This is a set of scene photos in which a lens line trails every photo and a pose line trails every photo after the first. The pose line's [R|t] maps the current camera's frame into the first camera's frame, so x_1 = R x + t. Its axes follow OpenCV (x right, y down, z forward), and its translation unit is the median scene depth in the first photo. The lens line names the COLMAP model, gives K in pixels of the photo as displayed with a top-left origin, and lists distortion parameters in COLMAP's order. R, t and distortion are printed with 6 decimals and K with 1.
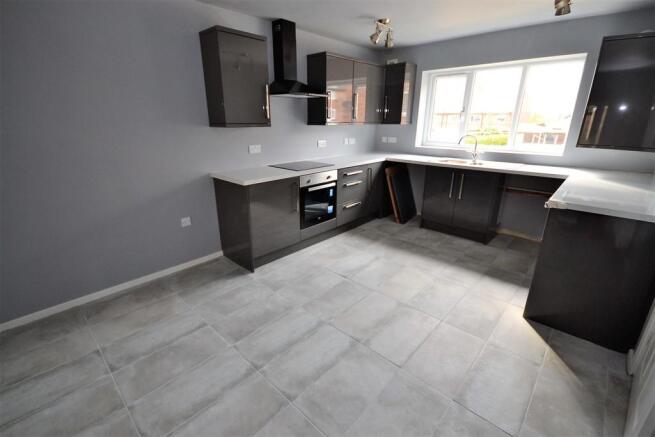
lens RADIAL K [[295.8, 0, 324.9], [0, 295.8, 216.4], [0, 0, 1]] dist [0.002211, -0.008432]
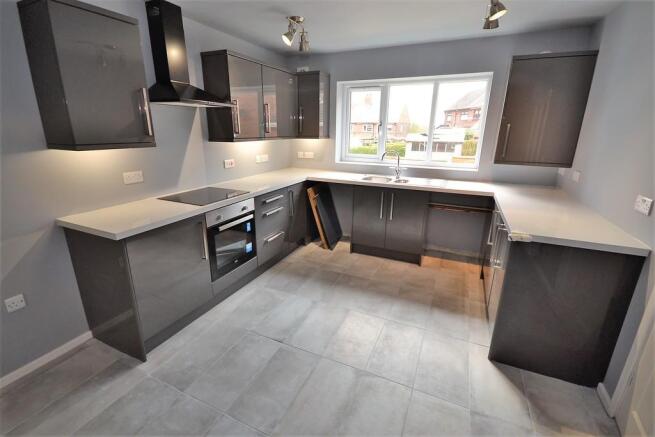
lens RADIAL K [[298.4, 0, 327.5], [0, 298.4, 218.5], [0, 0, 1]] dist [-0.004282, -0.000715]
pose [[0.947710, -0.083741, 0.307949, -0.023223], [0.090195, 0.995901, -0.006759, -0.079118], [-0.306121, 0.034181, 0.951379, 0.176274]]
